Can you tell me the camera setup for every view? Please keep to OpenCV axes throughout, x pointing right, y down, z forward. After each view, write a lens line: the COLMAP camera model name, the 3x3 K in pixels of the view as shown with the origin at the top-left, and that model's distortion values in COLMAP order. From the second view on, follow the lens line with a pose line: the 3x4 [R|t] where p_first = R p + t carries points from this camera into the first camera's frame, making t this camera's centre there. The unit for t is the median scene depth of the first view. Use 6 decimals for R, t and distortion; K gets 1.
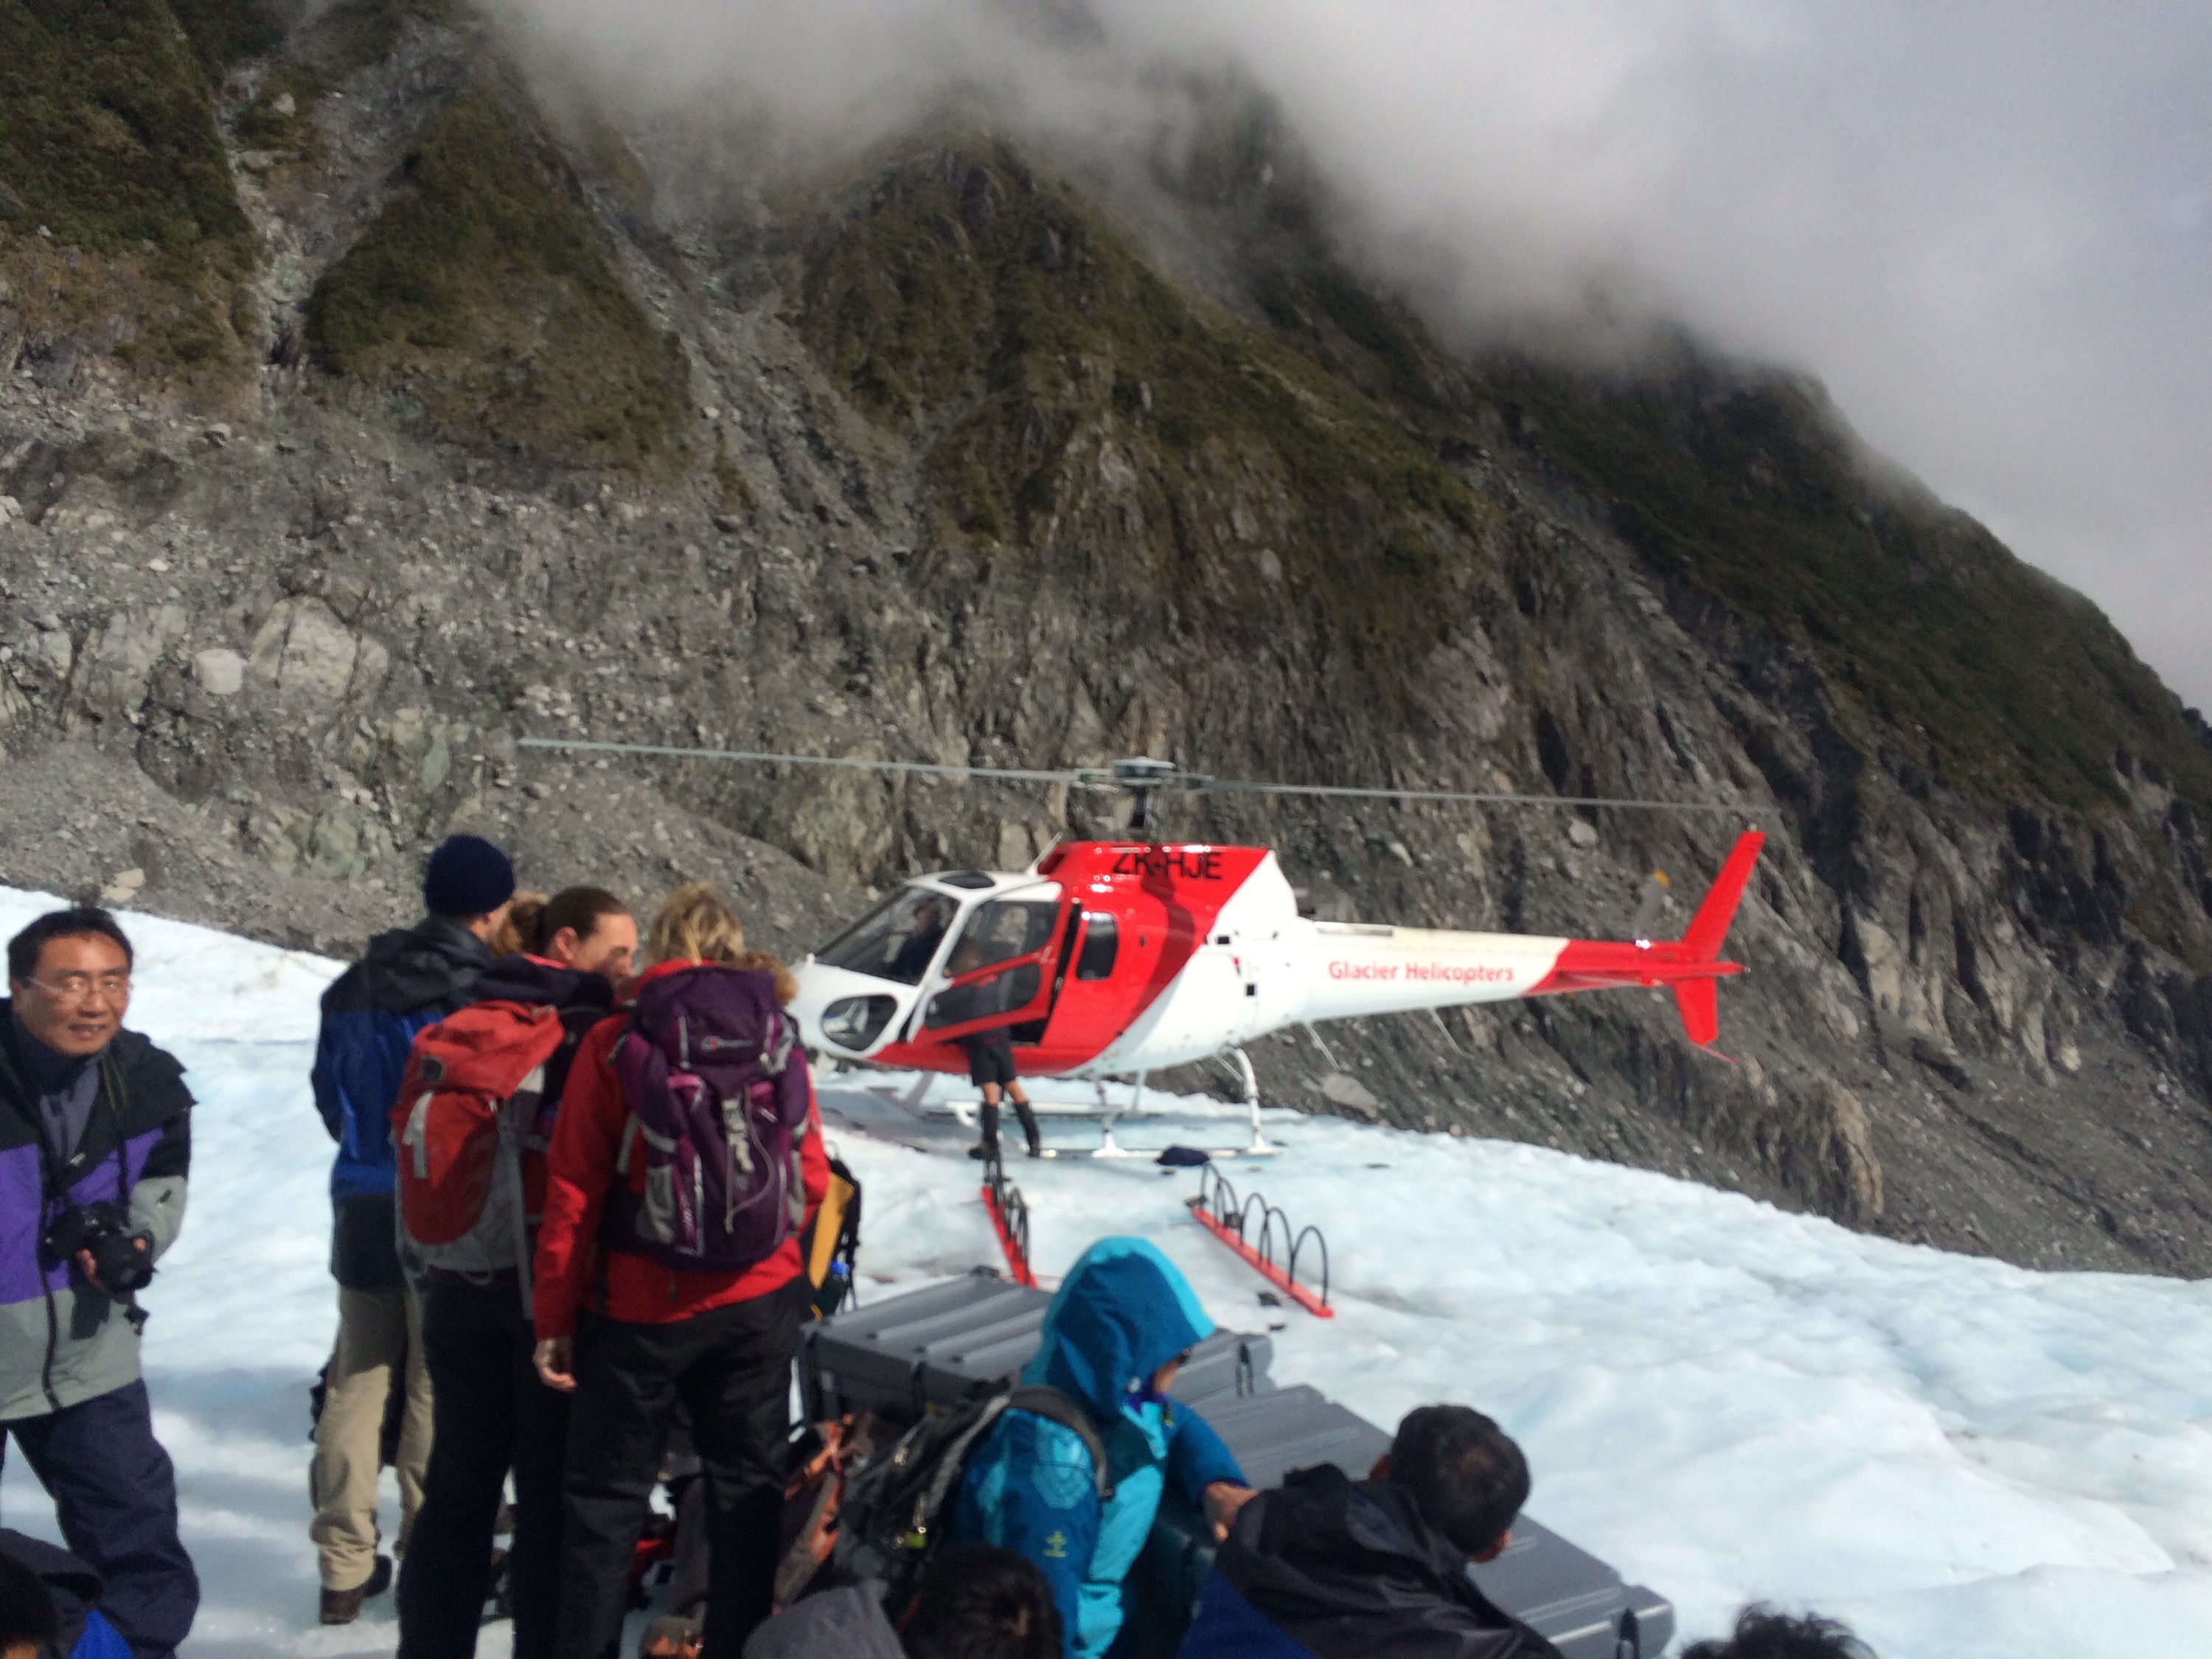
lens RADIAL K [[1874.4, 0, 1091.5], [0, 1874.4, 832.5], [0, 0, 1]] dist [0.086363, -0.086514]
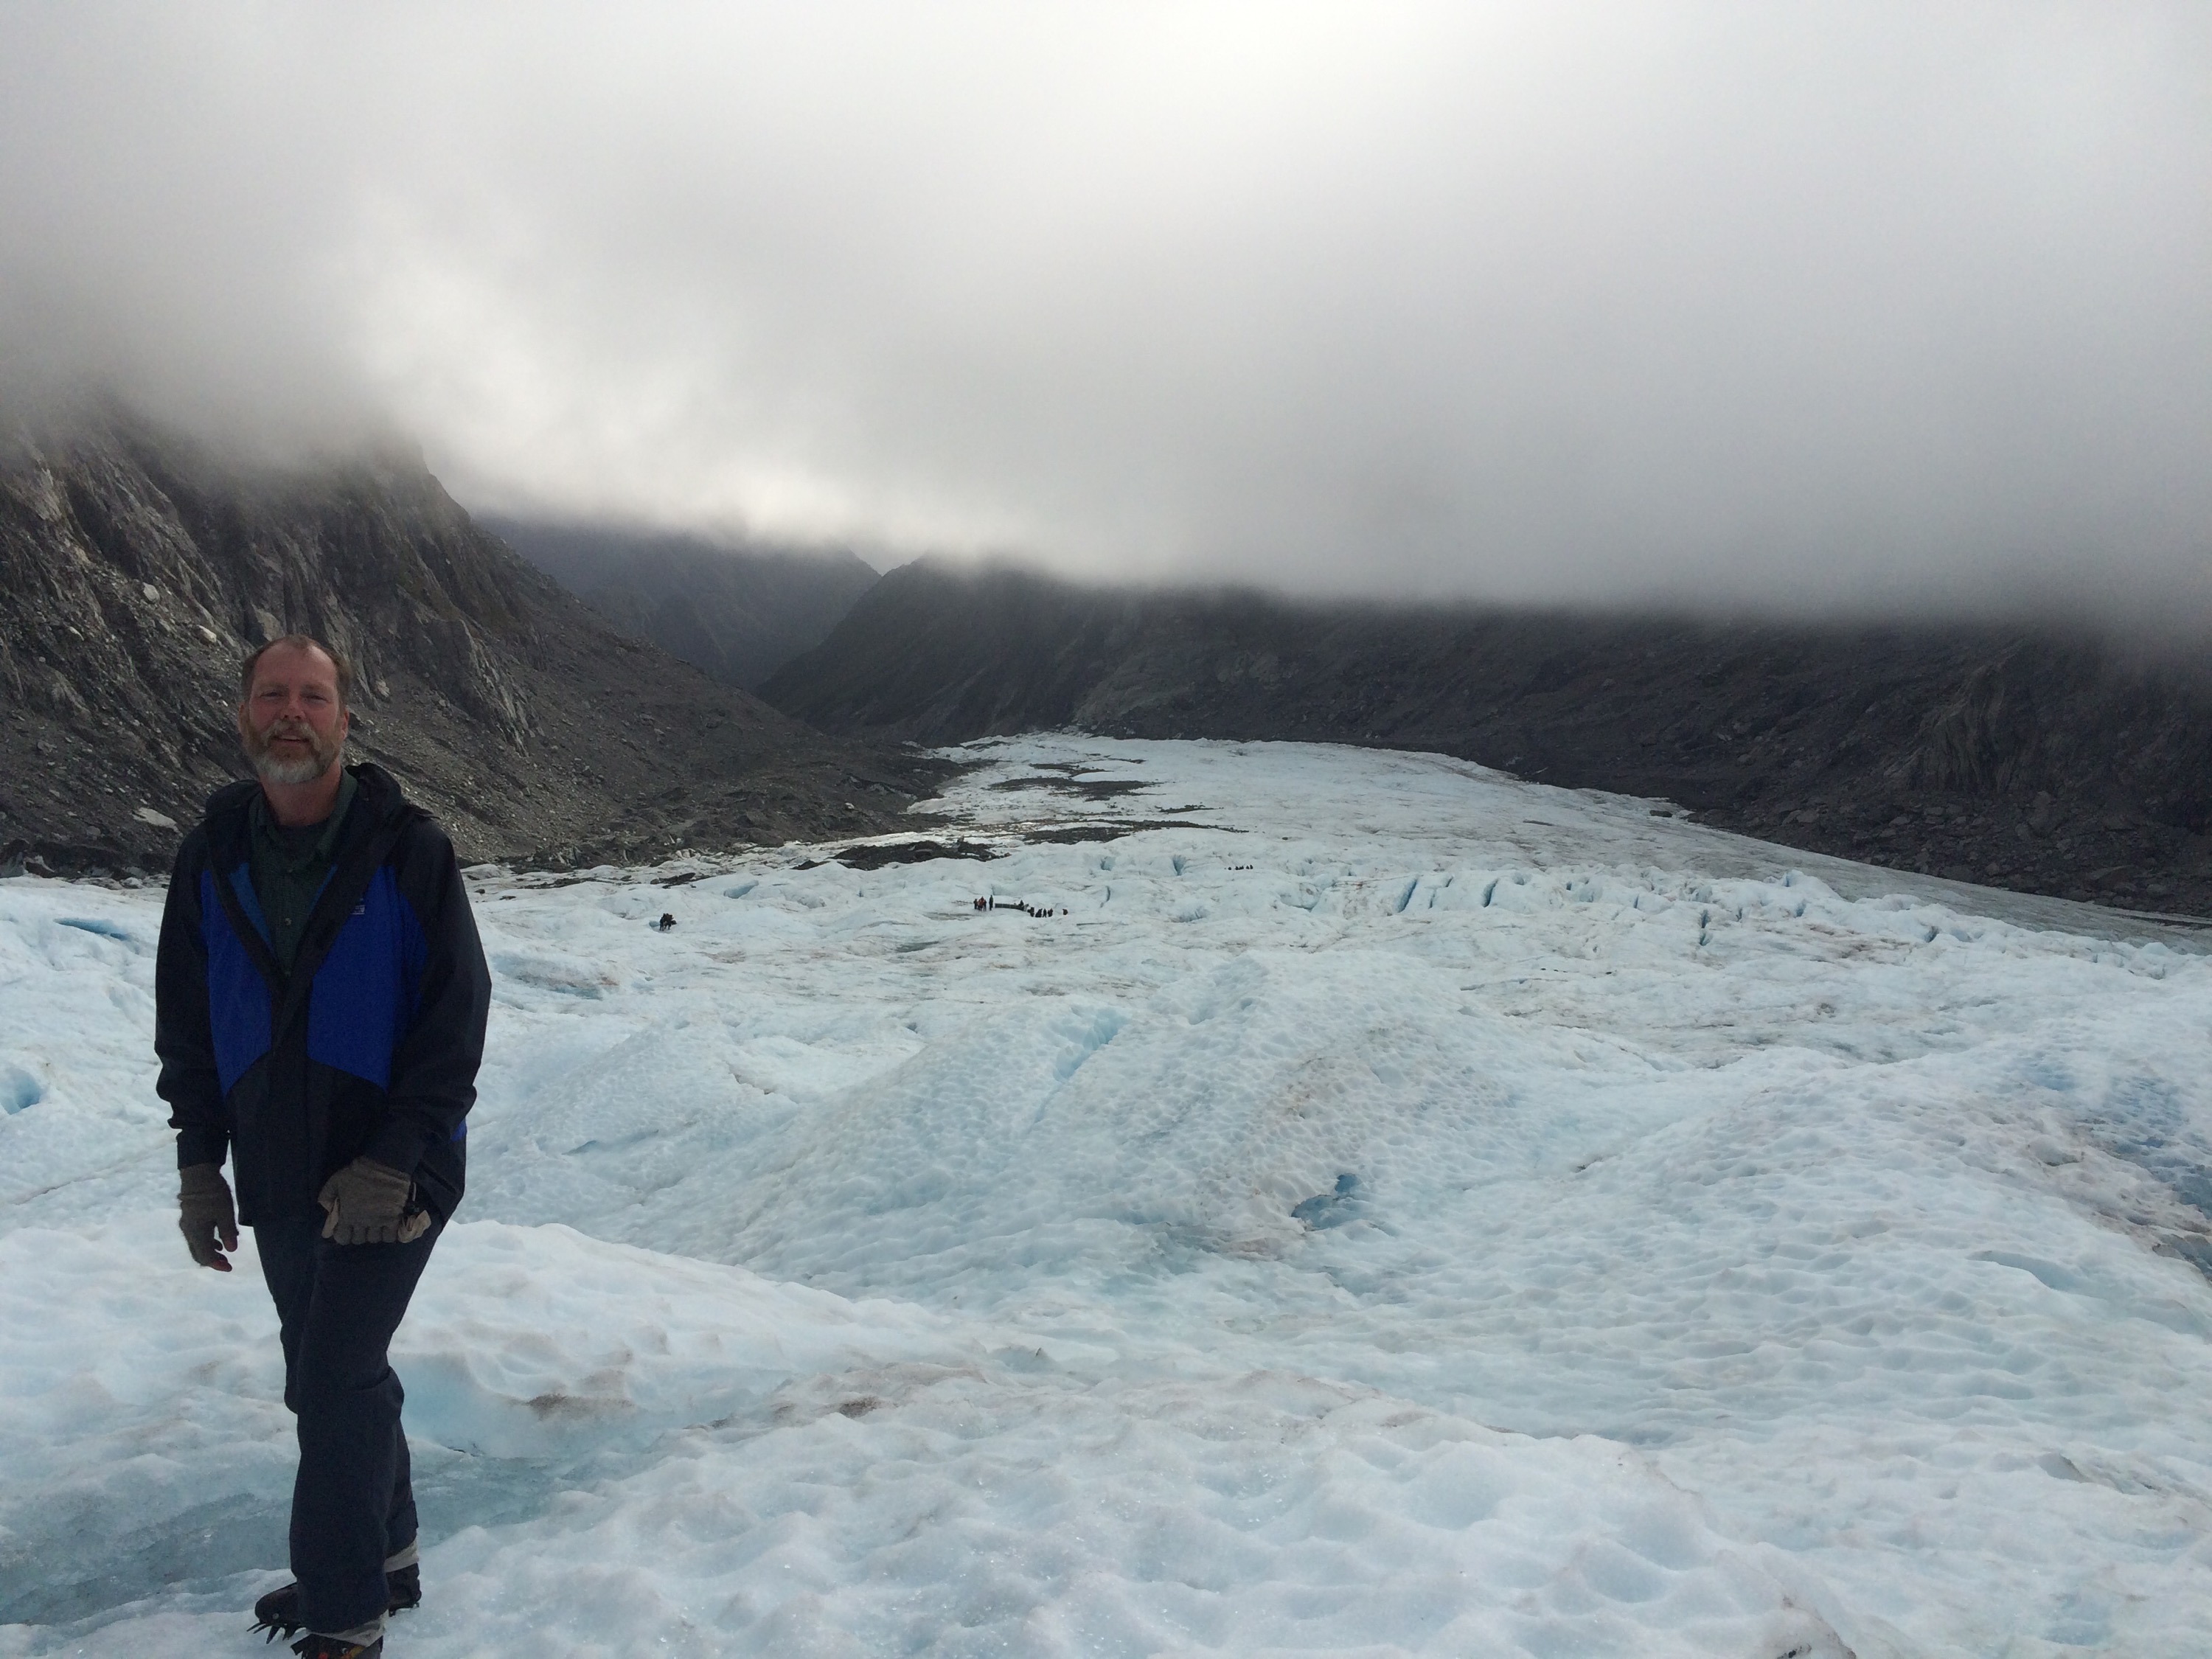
lens RADIAL K [[1874.4, 0, 1091.5], [0, 1874.4, 832.5], [0, 0, 1]] dist [0.086363, -0.086514]
pose [[0.580958, -0.167003, 0.796617, -0.345805], [-0.028722, 0.973908, 0.225117, -0.116771], [-0.813427, -0.153664, 0.561003, -0.266958]]
